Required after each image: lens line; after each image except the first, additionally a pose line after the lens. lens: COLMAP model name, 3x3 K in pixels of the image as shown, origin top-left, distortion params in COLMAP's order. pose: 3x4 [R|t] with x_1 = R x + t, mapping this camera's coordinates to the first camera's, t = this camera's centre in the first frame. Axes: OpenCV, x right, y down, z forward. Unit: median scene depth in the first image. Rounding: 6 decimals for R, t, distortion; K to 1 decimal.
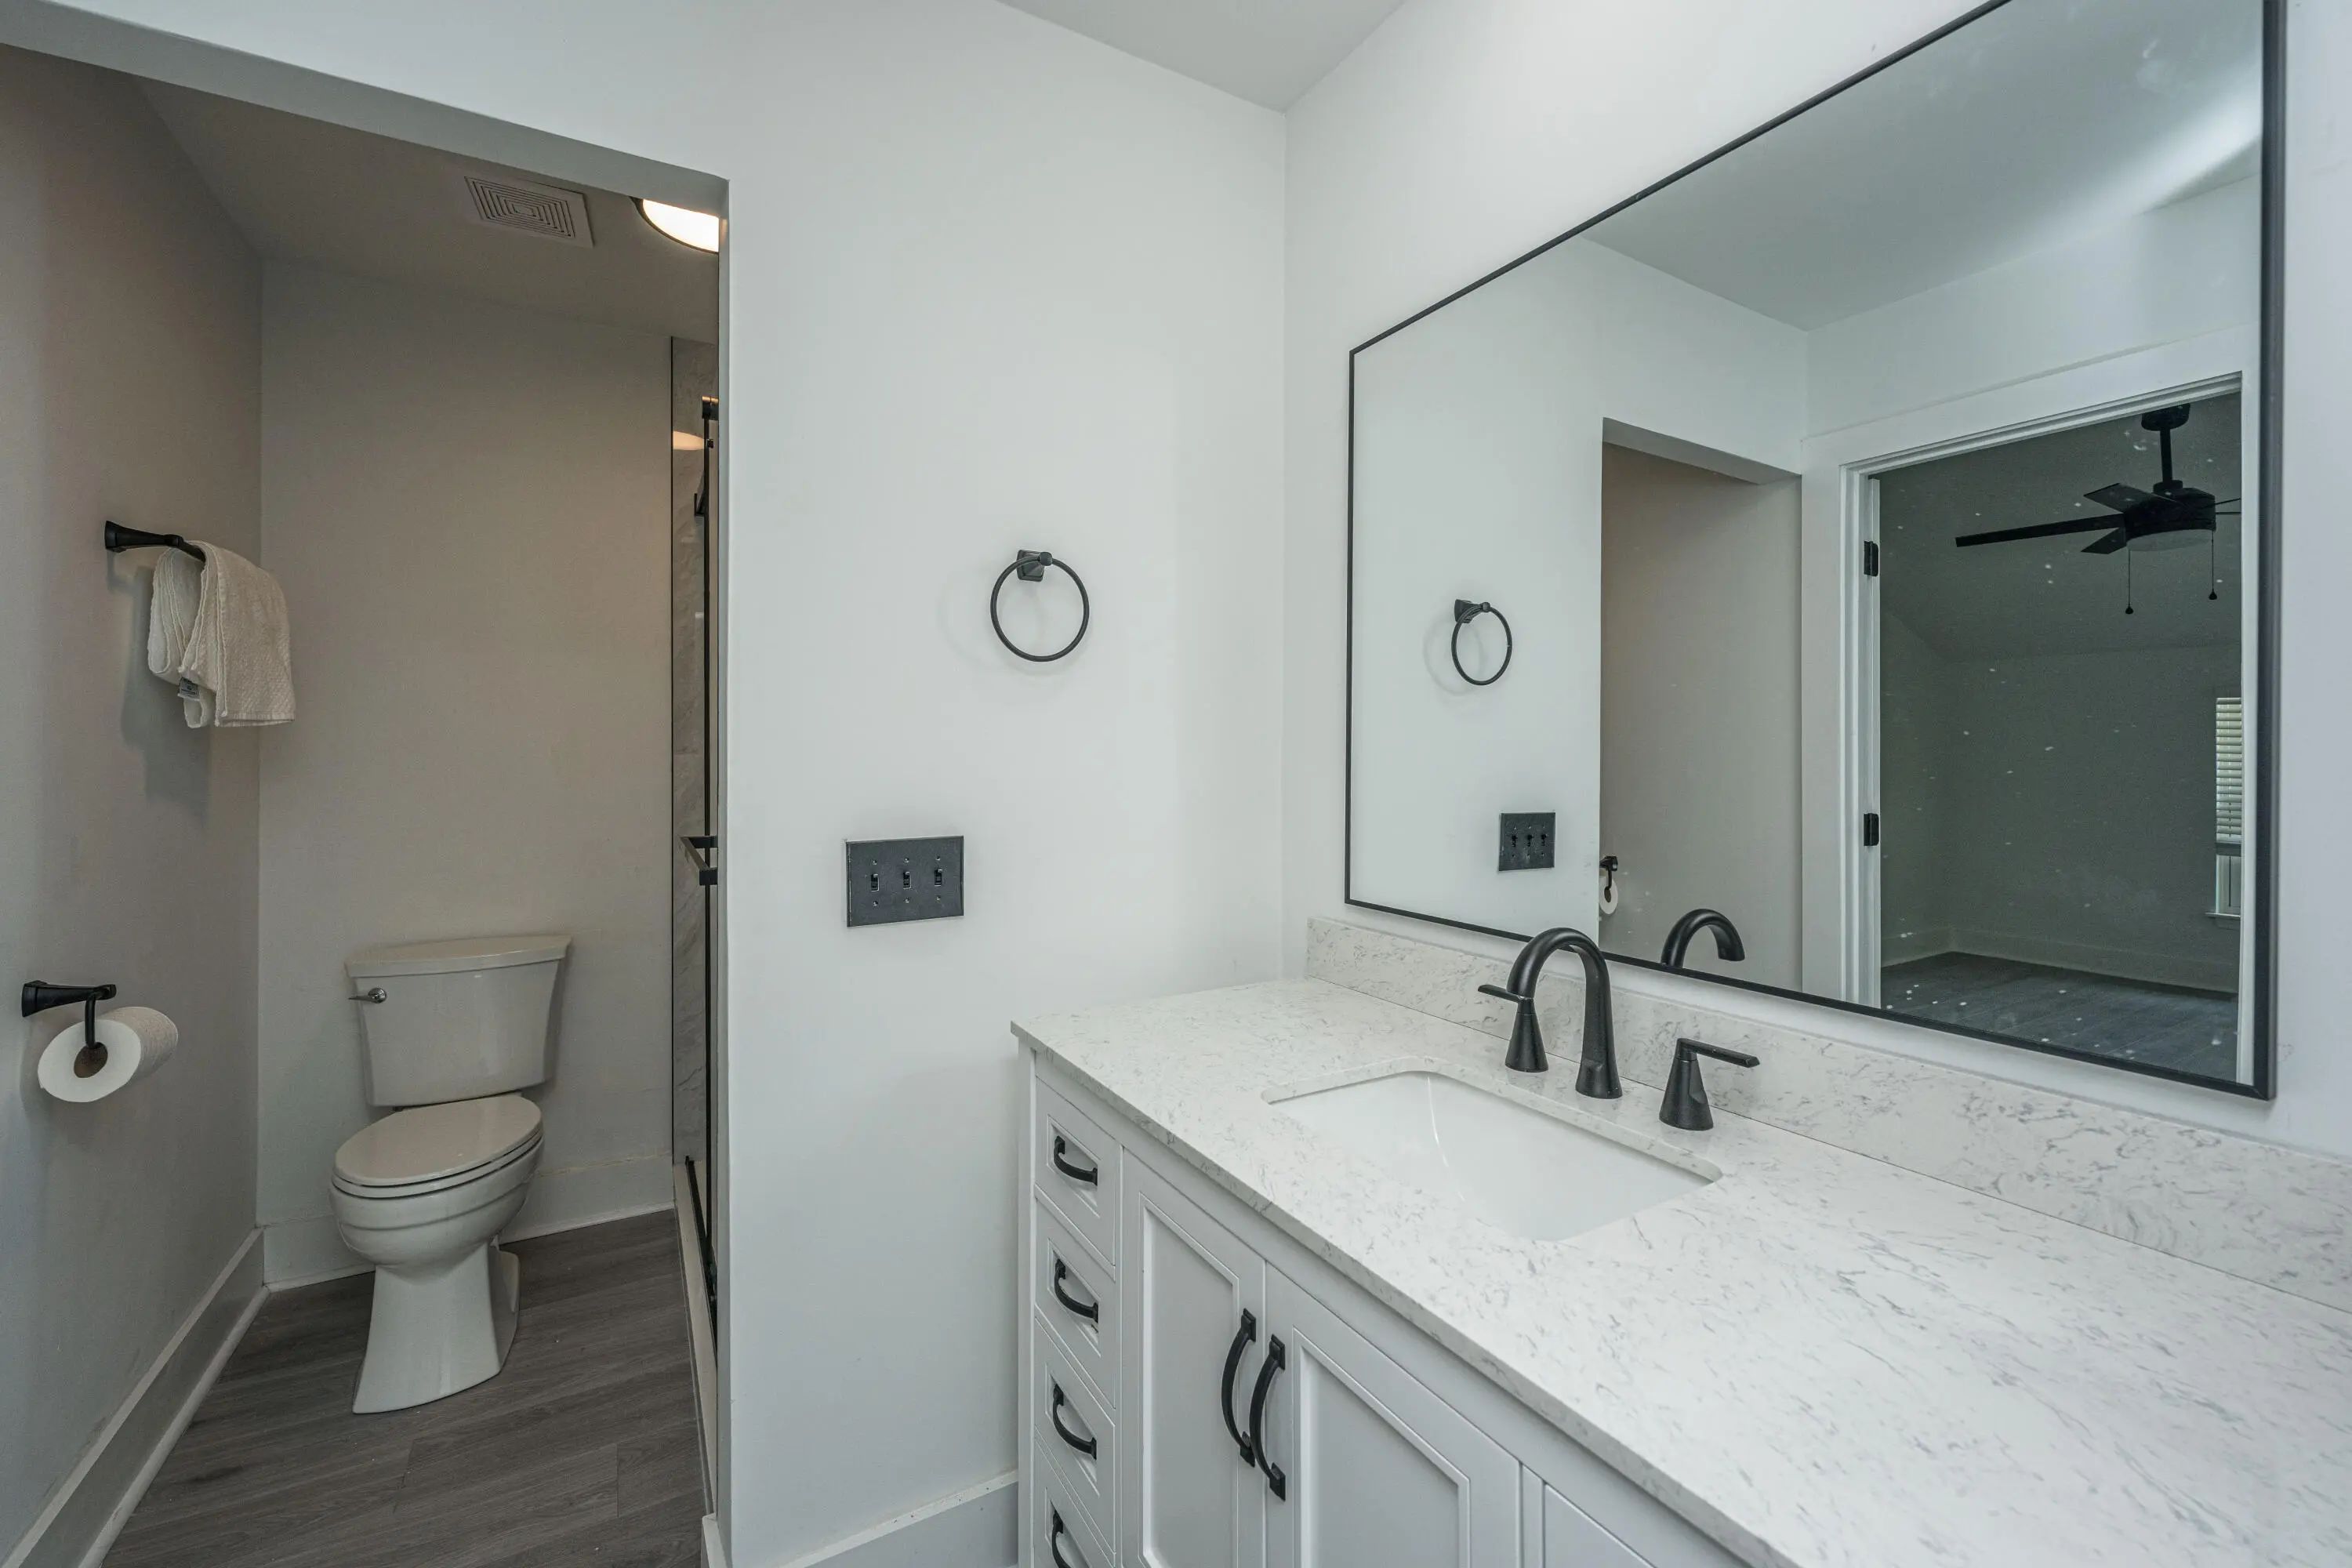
lens RADIAL K [[952.4, 0, 1192.3], [0, 952.4, 756.8], [0, 0, 1]] dist [-0.002189, 0.000124]
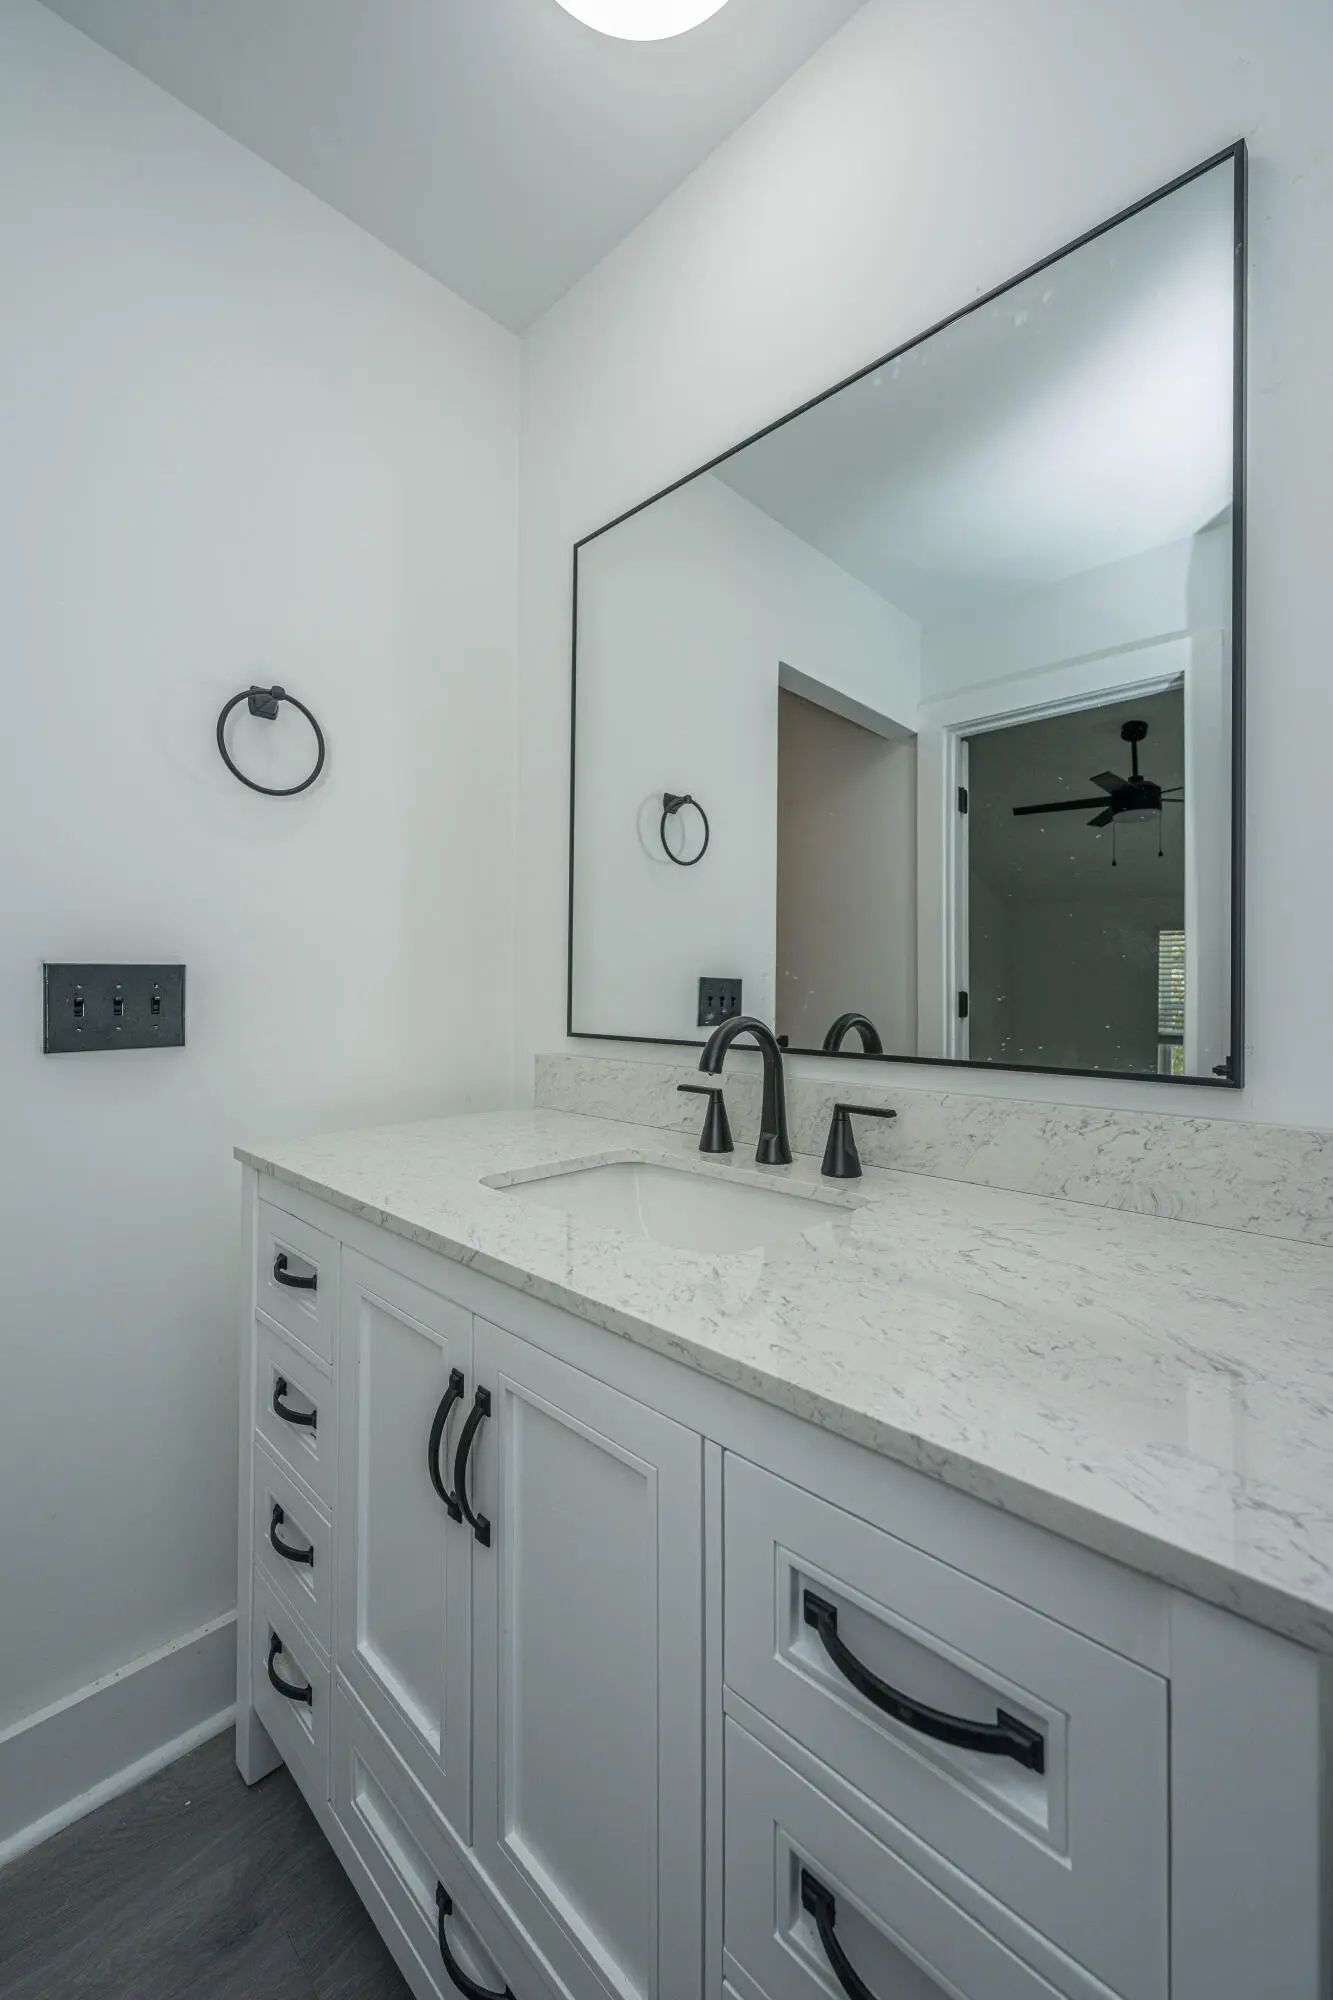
lens RADIAL K [[784.6, 0, 670.7], [0, 784.6, 971.0], [0, 0, 1]] dist [-0.000670, 0.000273]
pose [[0.963693, 0.011459, 0.266766, 0.041453], [-0.005665, 0.999731, -0.022480, 0.139054], [-0.266952, 0.020152, 0.963499, 0.092067]]
